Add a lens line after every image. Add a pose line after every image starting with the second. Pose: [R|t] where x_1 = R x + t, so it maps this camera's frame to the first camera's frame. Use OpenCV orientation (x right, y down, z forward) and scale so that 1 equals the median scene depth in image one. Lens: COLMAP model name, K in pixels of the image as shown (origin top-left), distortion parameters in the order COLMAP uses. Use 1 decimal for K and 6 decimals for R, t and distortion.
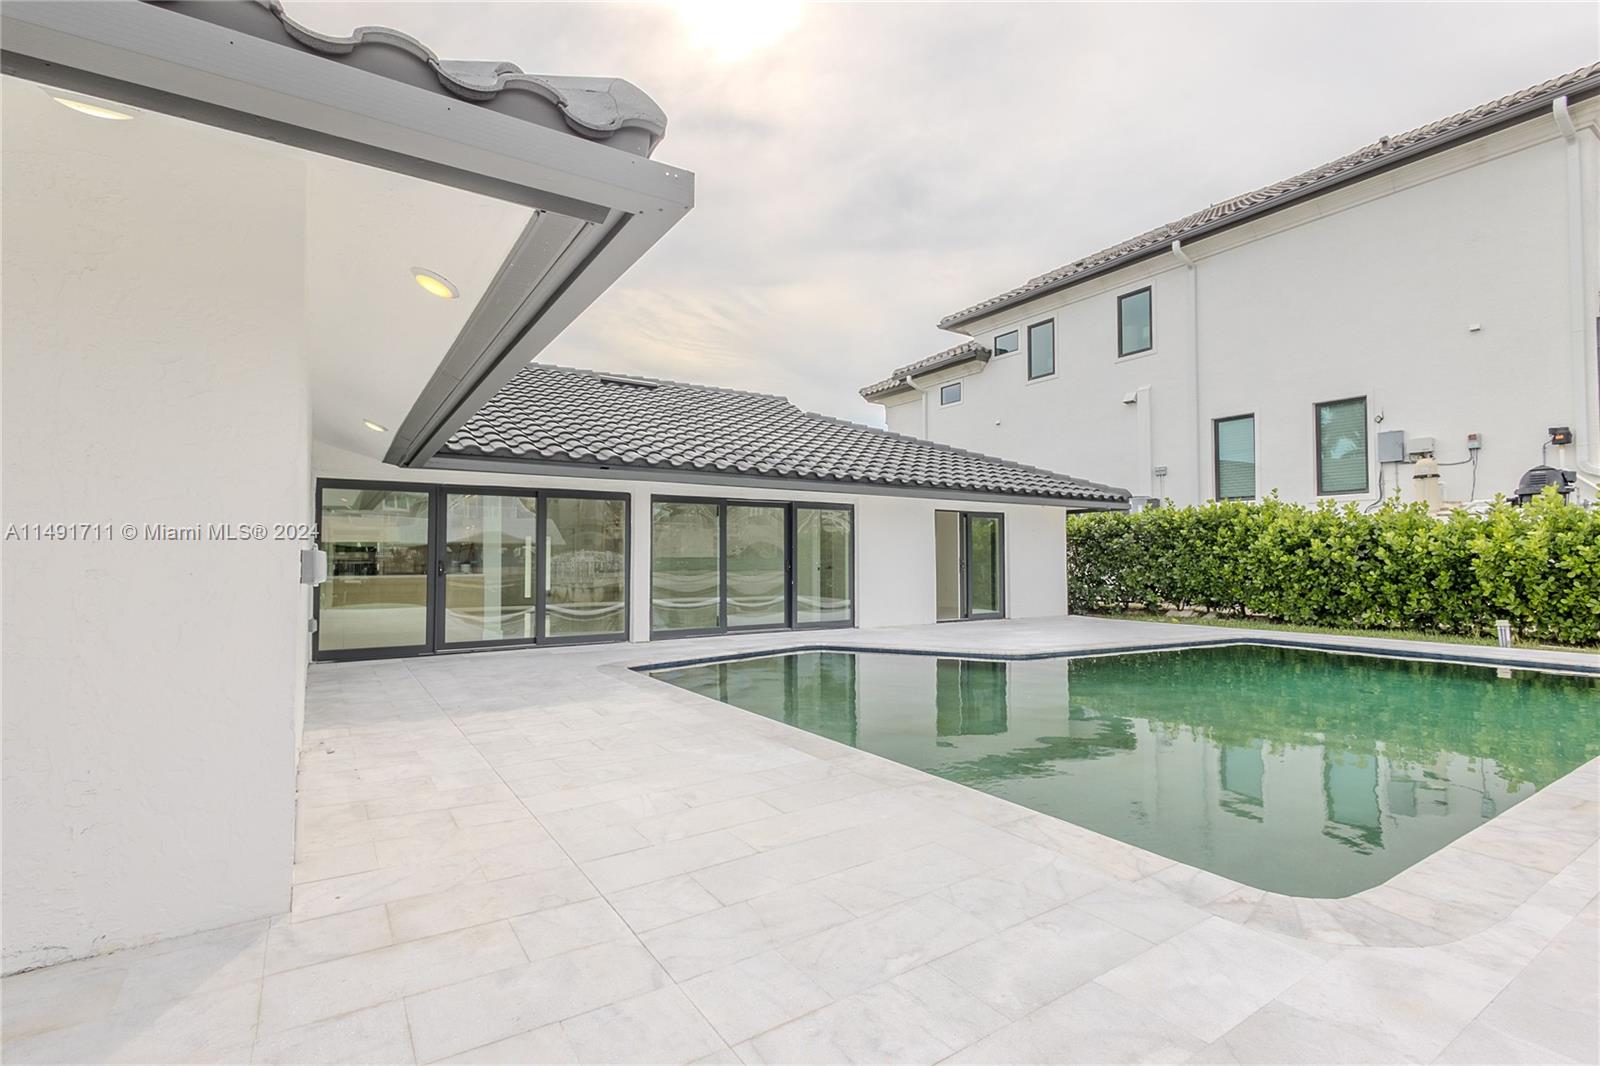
lens RADIAL K [[741.3, 0, 804.7], [0, 741.3, 537.0], [0, 0, 1]] dist [0.013755, 0.000003]
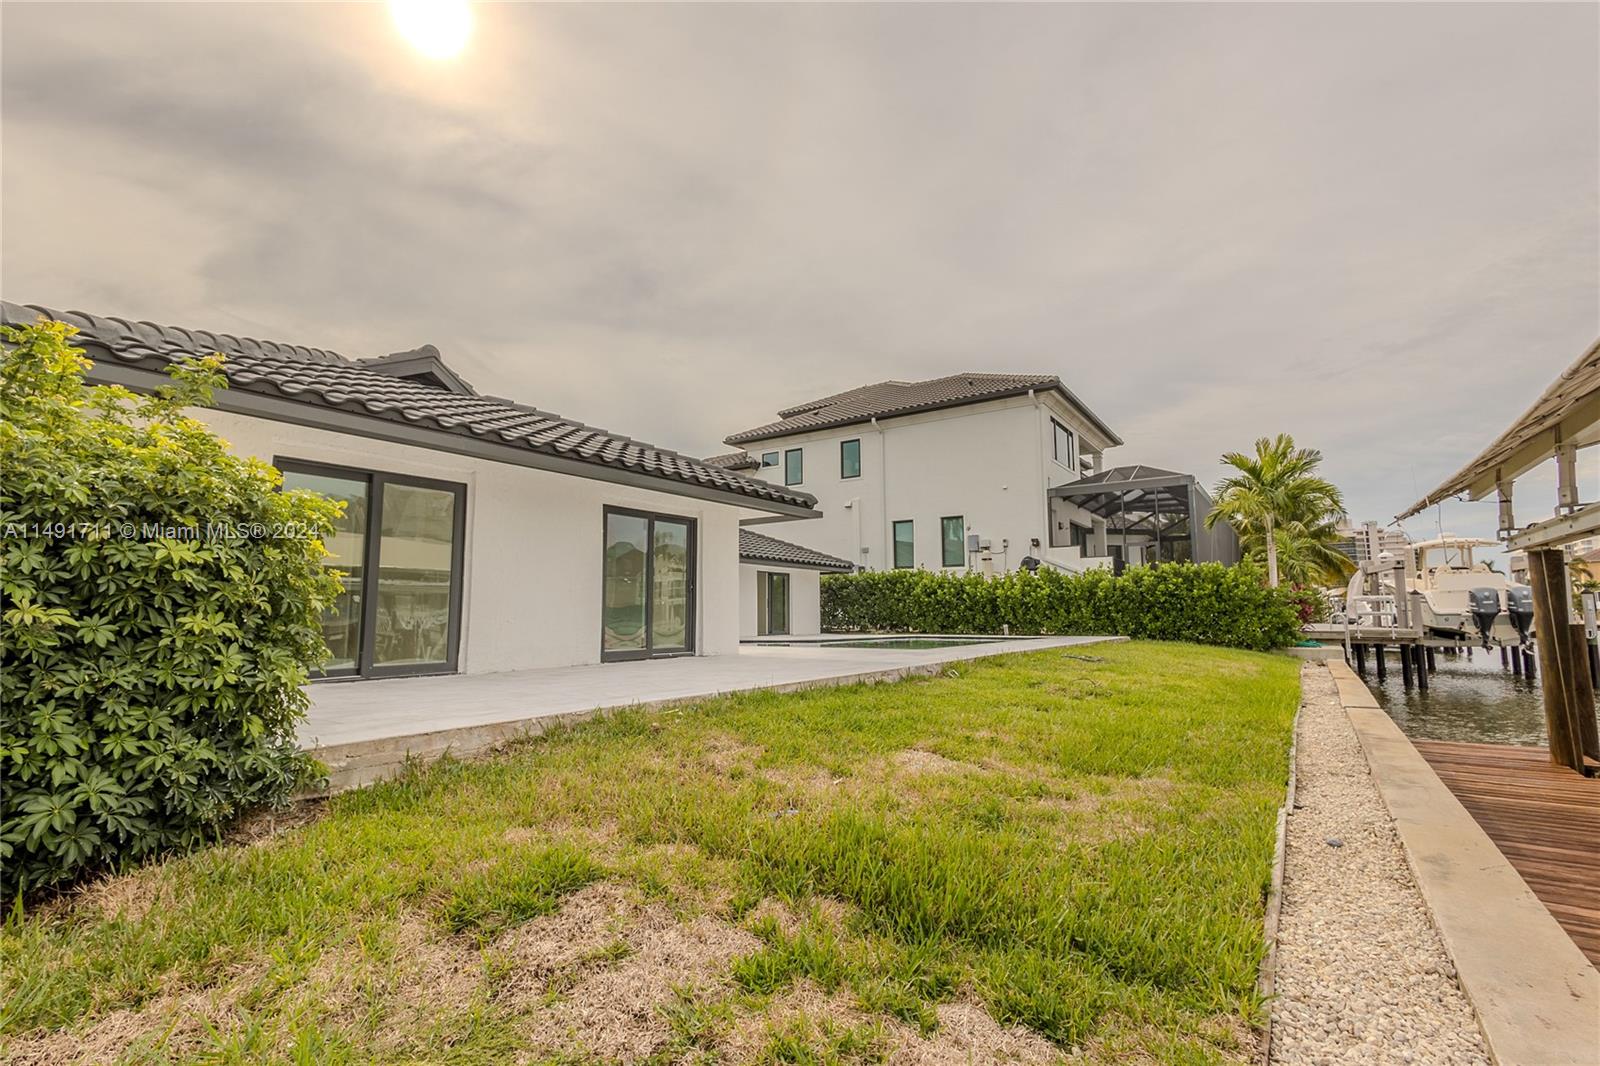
lens RADIAL K [[741.3, 0, 804.7], [0, 741.3, 537.0], [0, 0, 1]] dist [0.013755, 0.000003]
pose [[0.923393, 0.036947, 0.382074, -0.354891], [-0.007330, 0.996873, -0.078683, 0.018449], [-0.383787, 0.069854, 0.920776, -0.602946]]
